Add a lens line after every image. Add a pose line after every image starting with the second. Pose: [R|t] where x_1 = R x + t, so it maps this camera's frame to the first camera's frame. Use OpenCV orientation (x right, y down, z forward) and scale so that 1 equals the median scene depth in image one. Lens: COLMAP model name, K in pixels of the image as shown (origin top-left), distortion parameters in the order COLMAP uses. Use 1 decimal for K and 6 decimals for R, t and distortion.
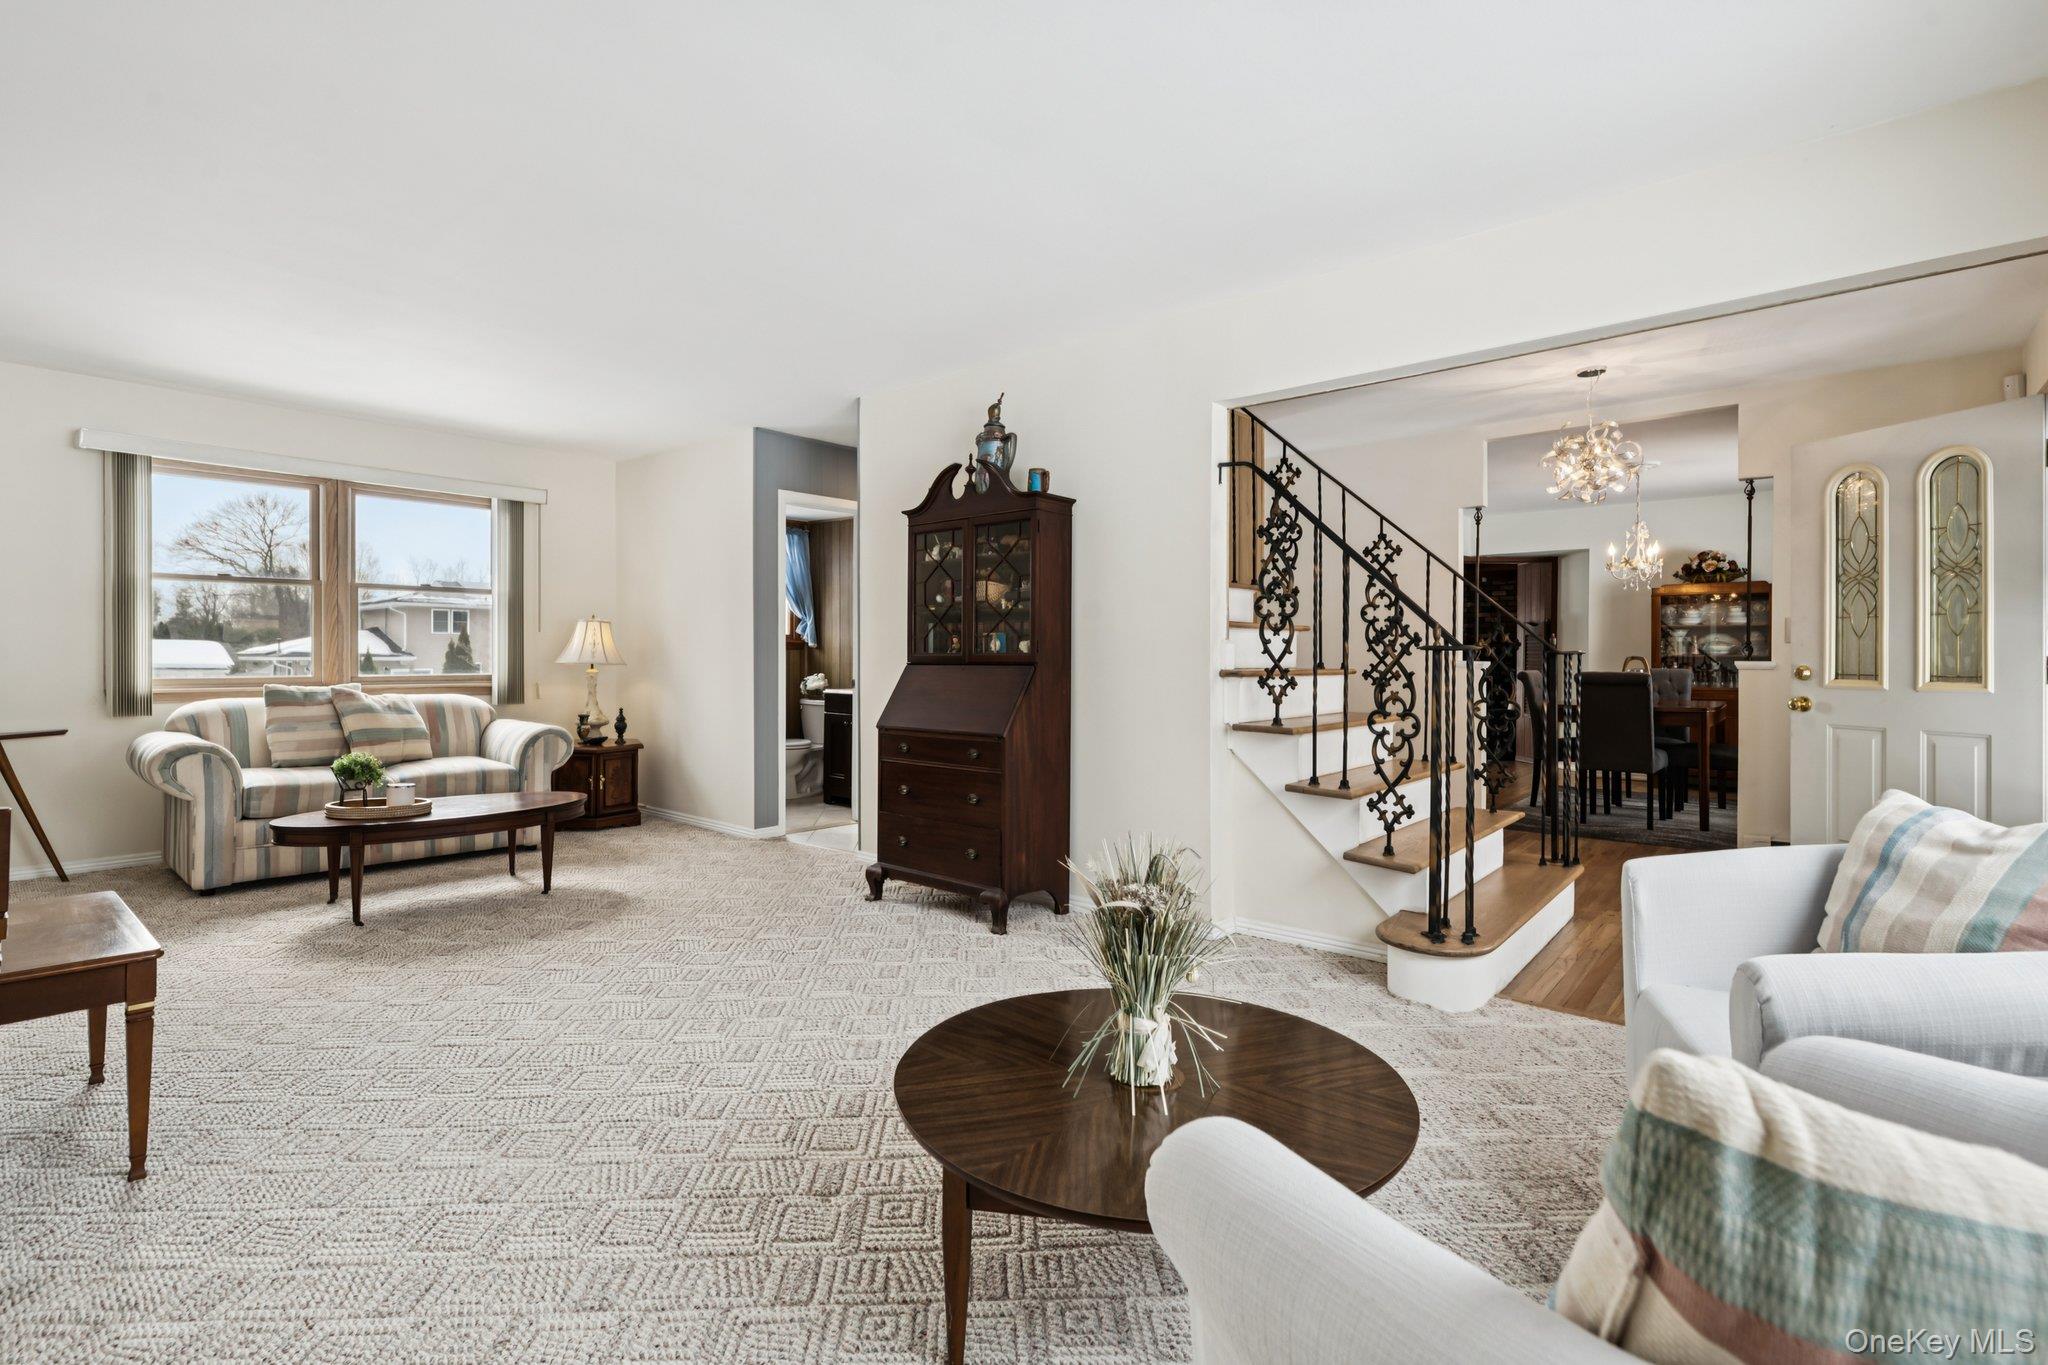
lens RADIAL K [[949.3, 0, 1021.5], [0, 949.3, 656.3], [0, 0, 1]] dist [-0.002054, 0.000043]
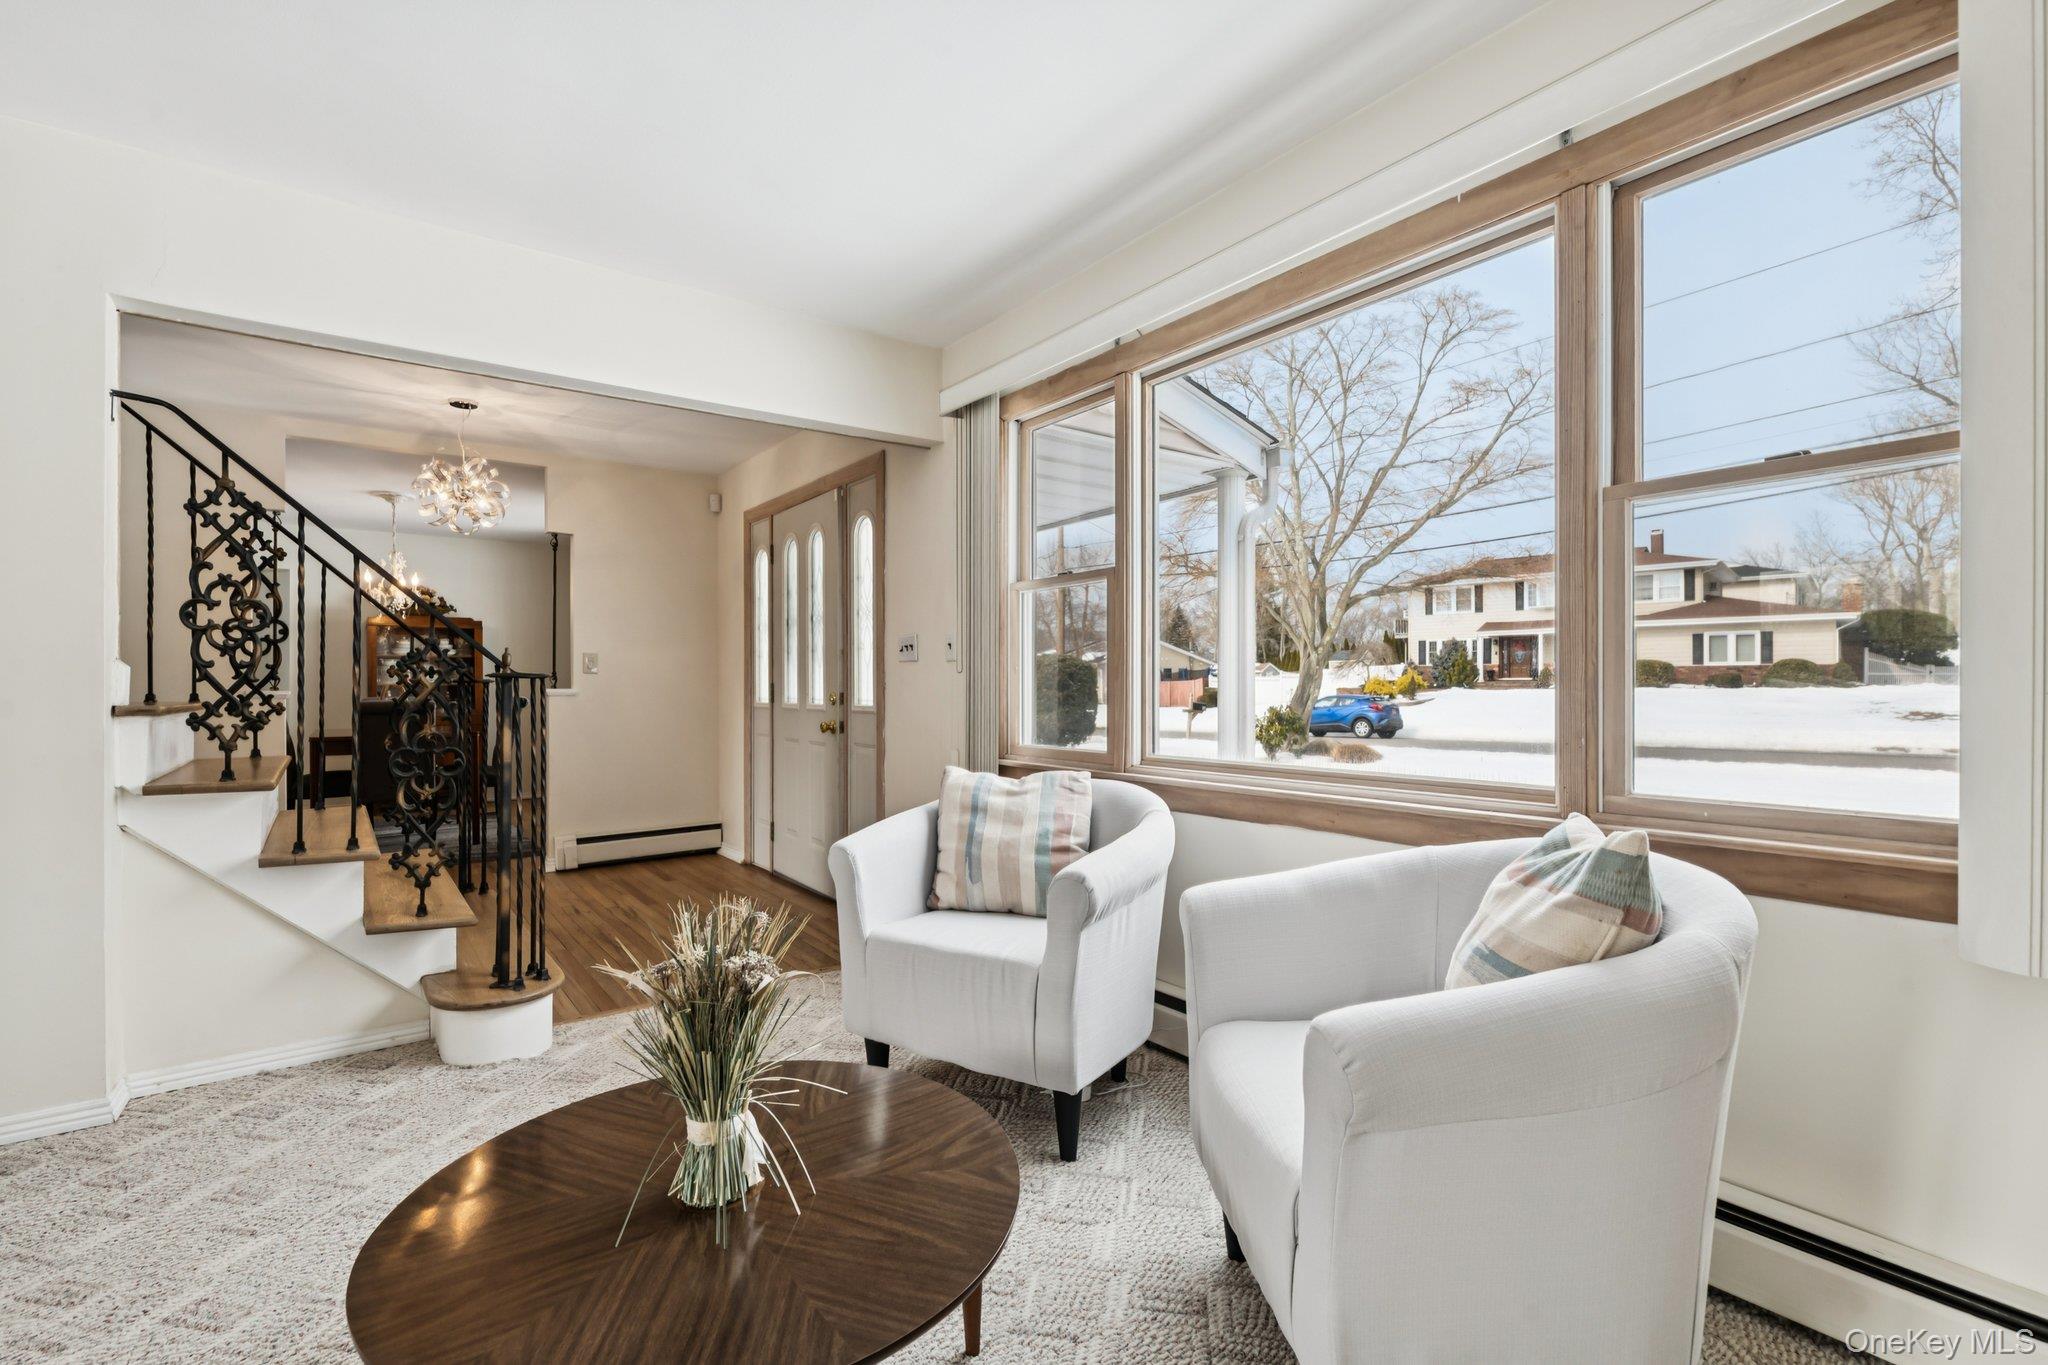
lens RADIAL K [[915.5, 0, 1024.0], [0, 915.5, 682.5], [0, 0, 1]] dist [-0.001371, 0.000659]
pose [[0.220842, 0.000864, 0.975309, -0.273922], [0.002652, 0.999995, -0.001486, 0.000410], [-0.975306, 0.002915, 0.220839, 0.253084]]
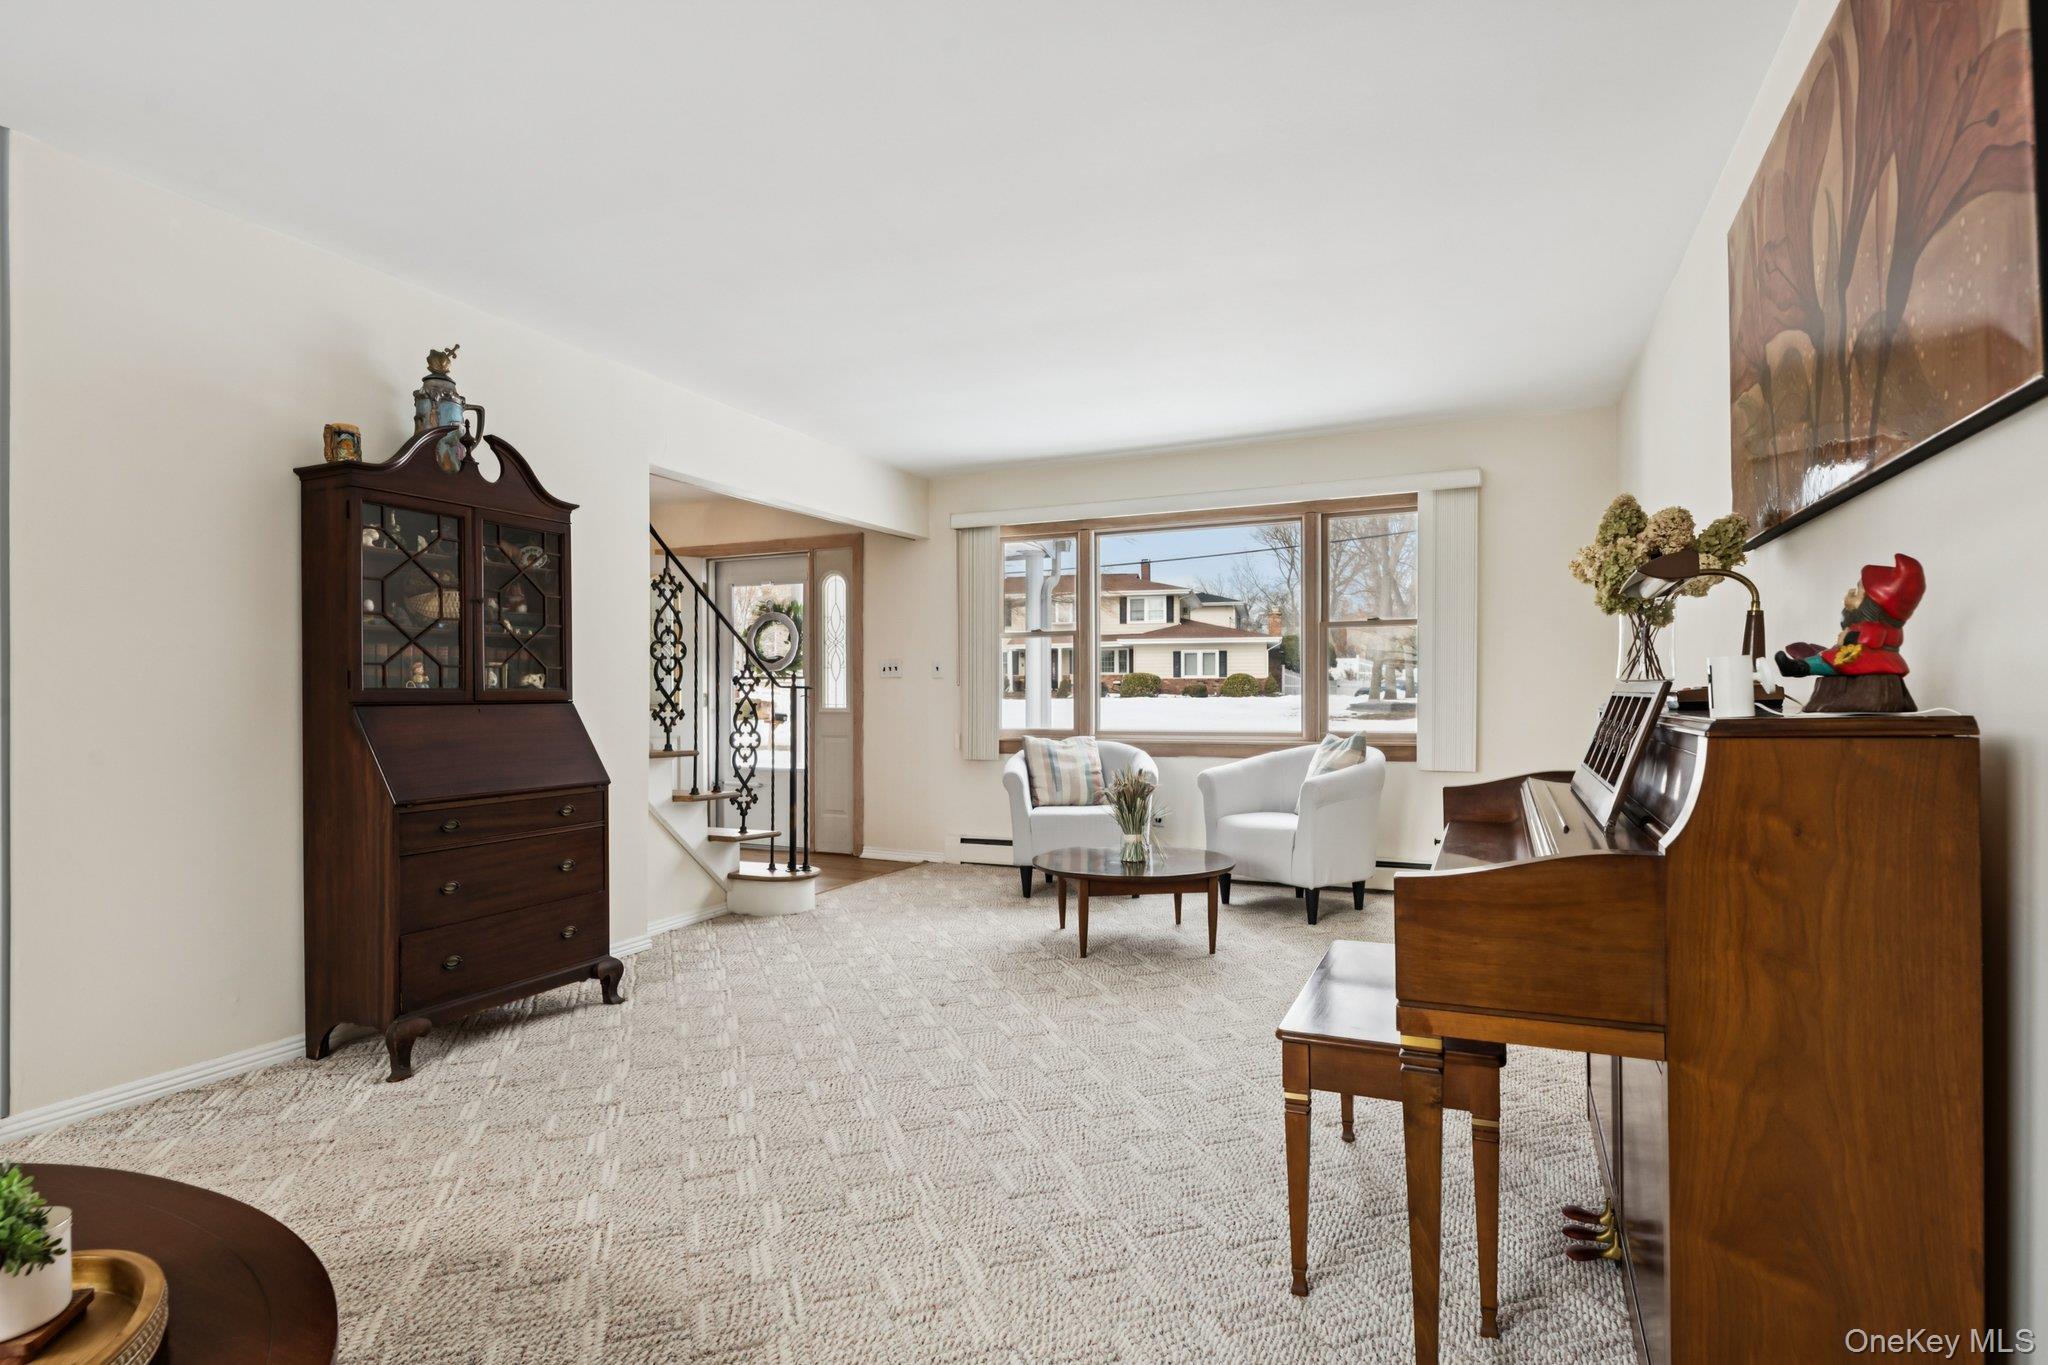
lens RADIAL K [[1022.4, 0, 1024.0], [0, 1022.4, 682.5], [0, 0, 1]] dist [0.003351, 0.000577]
pose [[-0.278757, 0.009662, 0.960313, -1.087178], [0.000583, 0.999951, -0.009891, 0.000119], [-0.960361, -0.002197, -0.278749, 0.921700]]
